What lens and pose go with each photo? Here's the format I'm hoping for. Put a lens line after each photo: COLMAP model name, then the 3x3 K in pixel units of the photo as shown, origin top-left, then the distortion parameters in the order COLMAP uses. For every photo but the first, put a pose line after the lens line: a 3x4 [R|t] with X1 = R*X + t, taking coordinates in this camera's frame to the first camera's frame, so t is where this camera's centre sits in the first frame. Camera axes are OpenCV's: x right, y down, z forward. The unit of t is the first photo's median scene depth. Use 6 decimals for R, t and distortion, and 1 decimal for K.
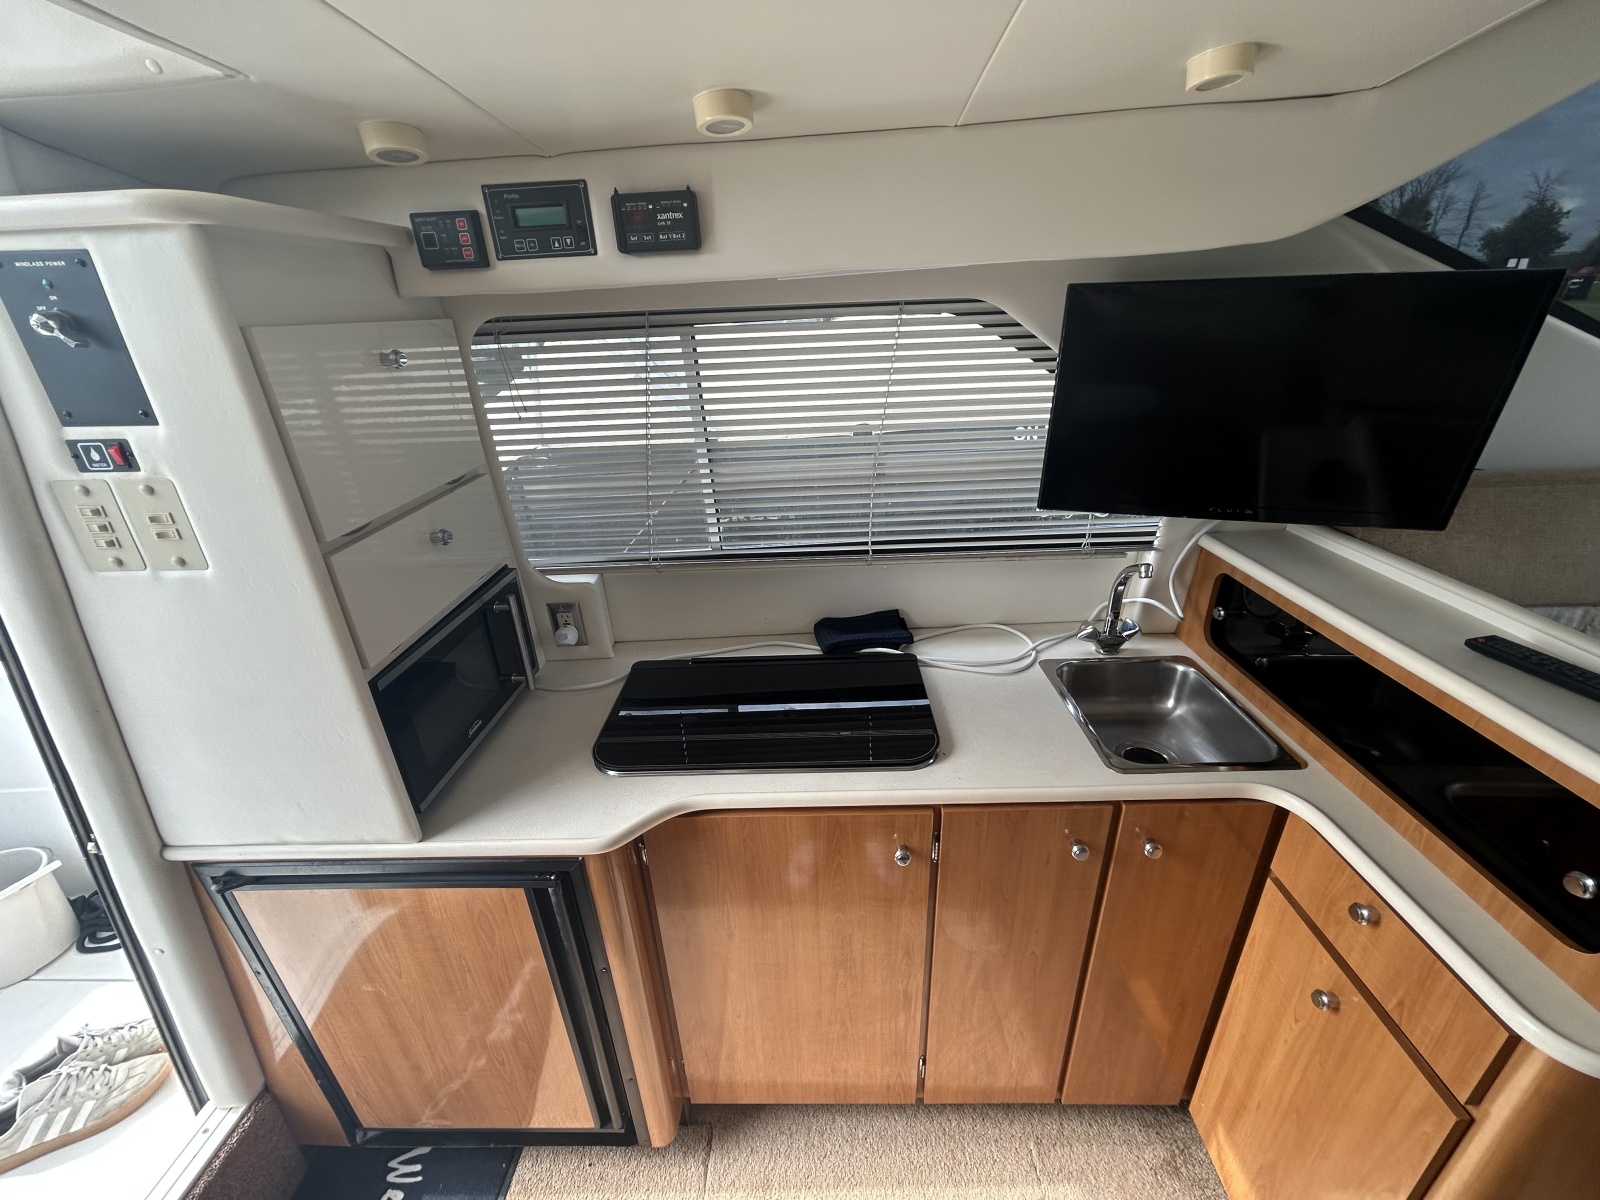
lens RADIAL K [[654.0, 0, 795.6], [0, 654.0, 600.6], [0, 0, 1]] dist [0.006872, 0.000543]
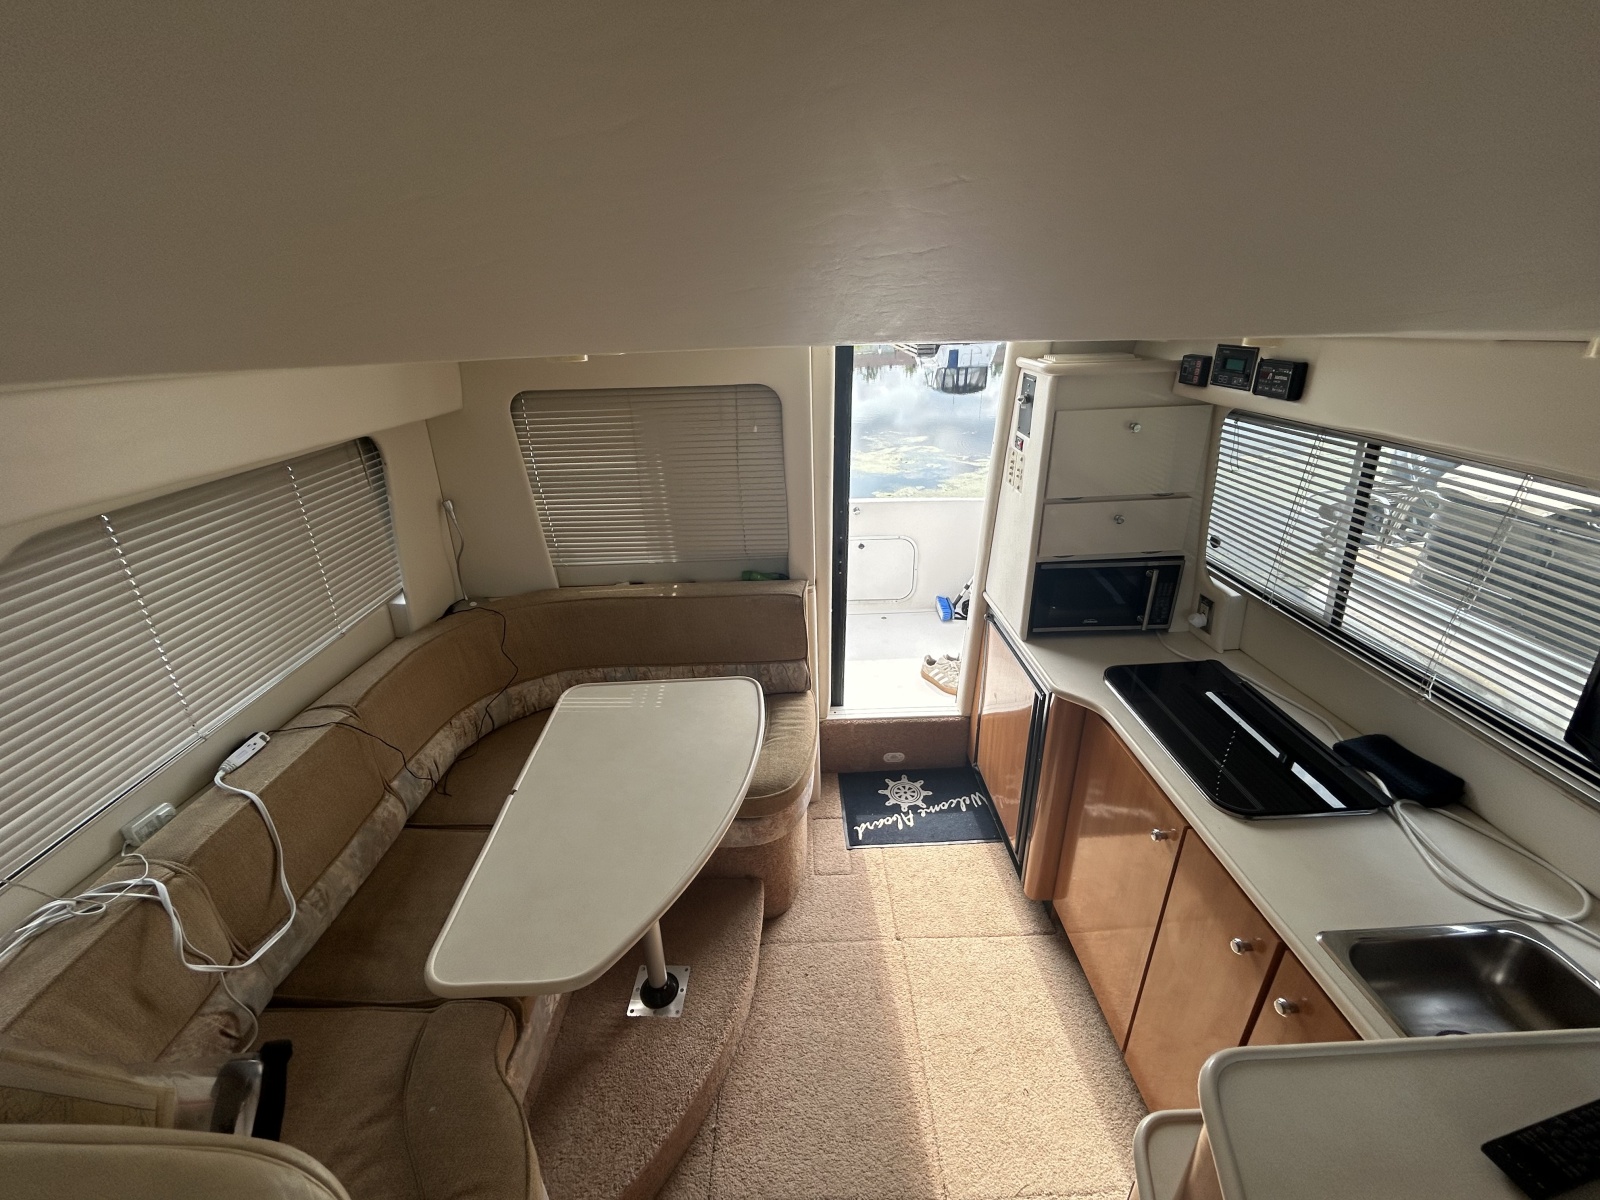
lens RADIAL K [[654.0, 0, 800.9], [0, 654.0, 592.6], [0, 0, 1]] dist [0.006872, 0.000543]
pose [[0.066364, 0.445586, -0.892776, 0.932291], [-0.382489, 0.837759, 0.389695, -0.245231], [0.921574, 0.315615, 0.226029, -0.143002]]
